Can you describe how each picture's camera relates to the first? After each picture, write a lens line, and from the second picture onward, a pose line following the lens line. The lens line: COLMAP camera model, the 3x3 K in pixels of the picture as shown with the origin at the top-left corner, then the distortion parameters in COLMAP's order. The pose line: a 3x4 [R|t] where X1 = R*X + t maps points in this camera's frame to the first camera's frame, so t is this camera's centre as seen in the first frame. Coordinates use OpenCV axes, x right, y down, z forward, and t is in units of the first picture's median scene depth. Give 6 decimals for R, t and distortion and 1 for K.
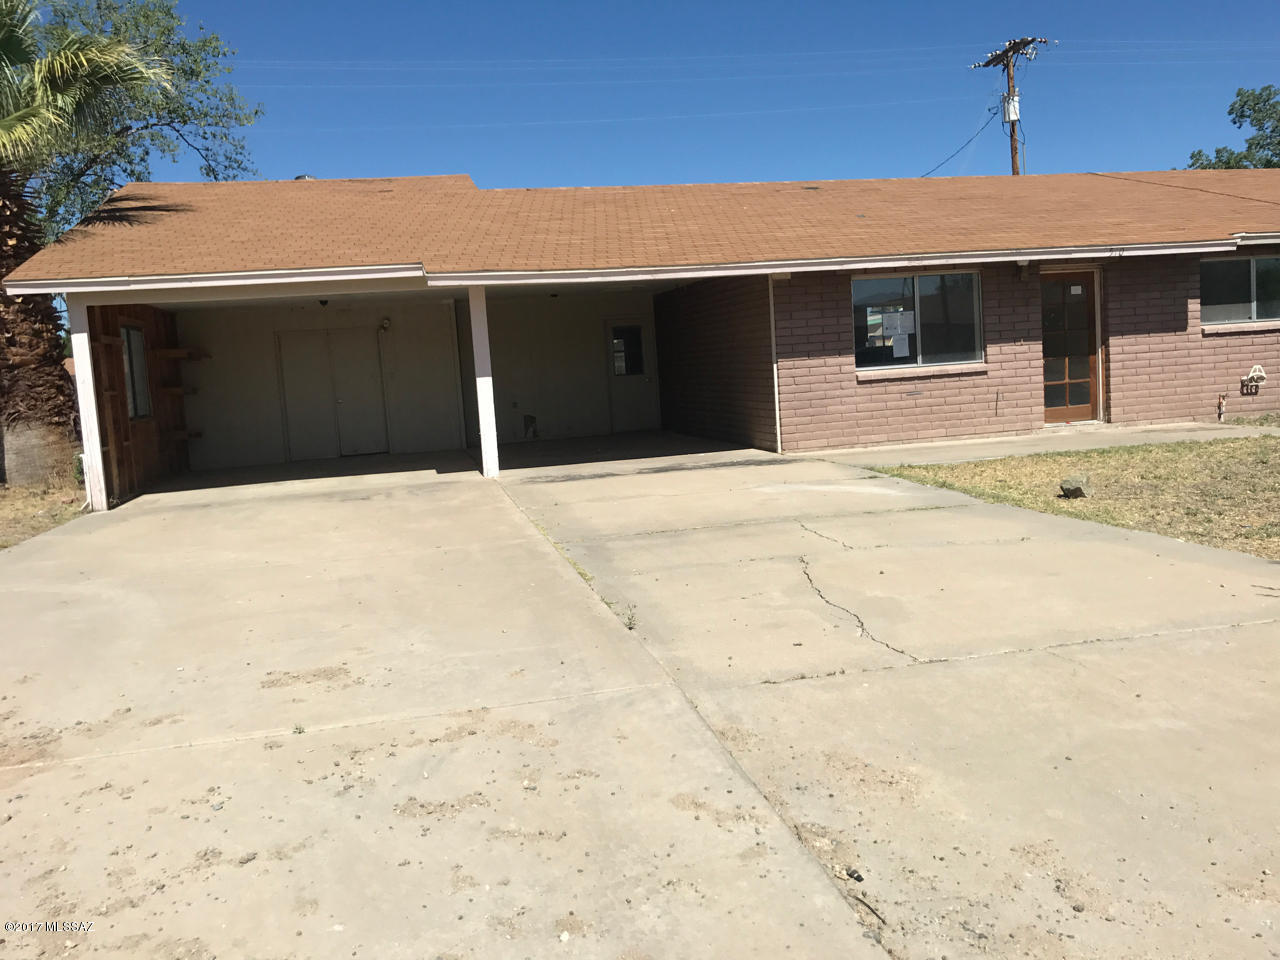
lens RADIAL K [[1068.7, 0, 640.0], [0, 1068.7, 480.0], [0, 0, 1]] dist [0.005857, -0.006873]
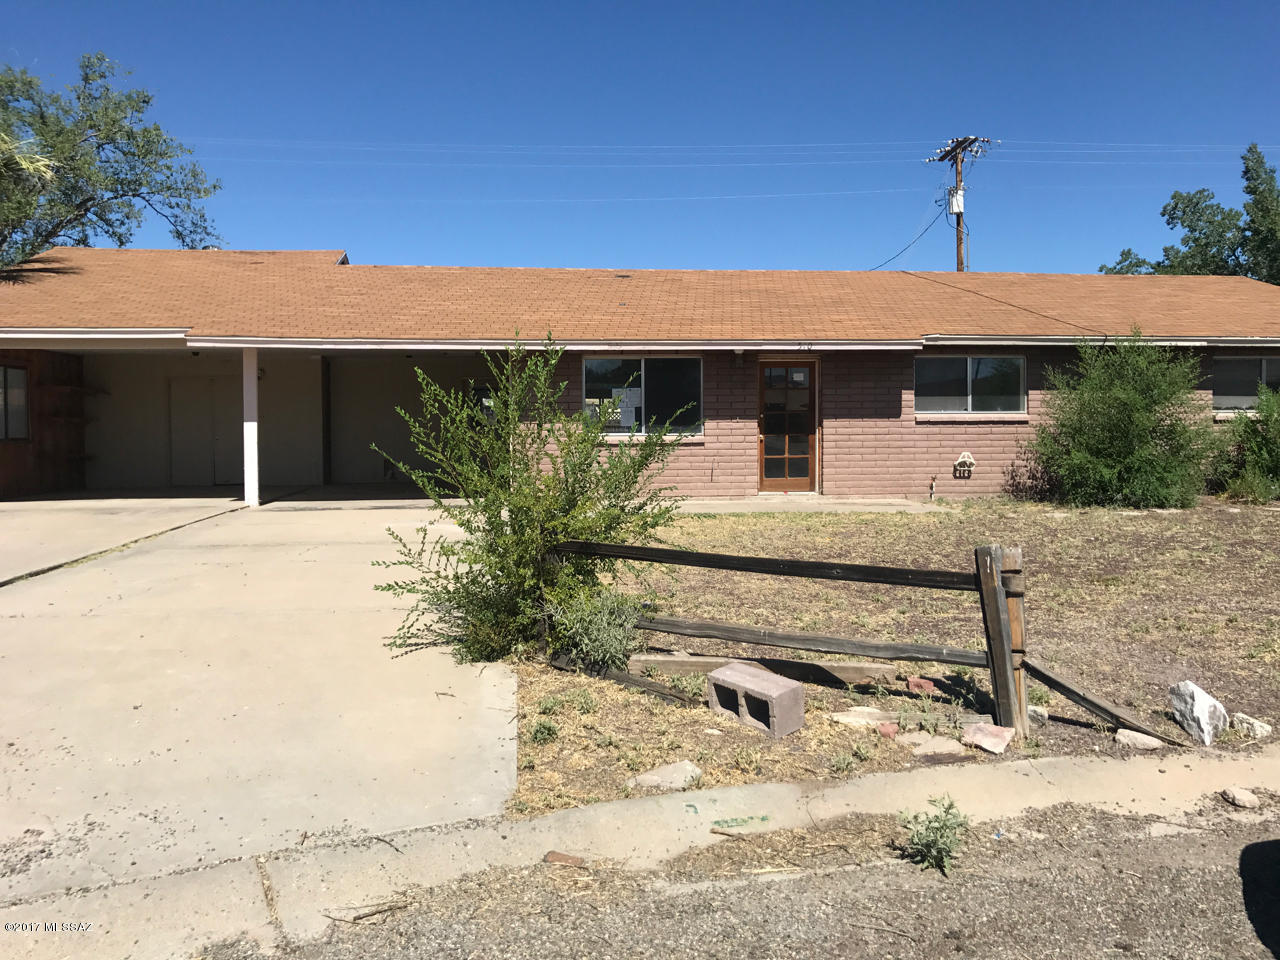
lens RADIAL K [[1059.3, 0, 640.0], [0, 1059.3, 480.0], [0, 0, 1]] dist [0.048251, -0.120449]
pose [[0.993318, 0.061692, -0.097535, 0.354778], [-0.066767, 0.996532, -0.049652, -0.000781], [0.094133, 0.055832, 0.993993, -0.131429]]
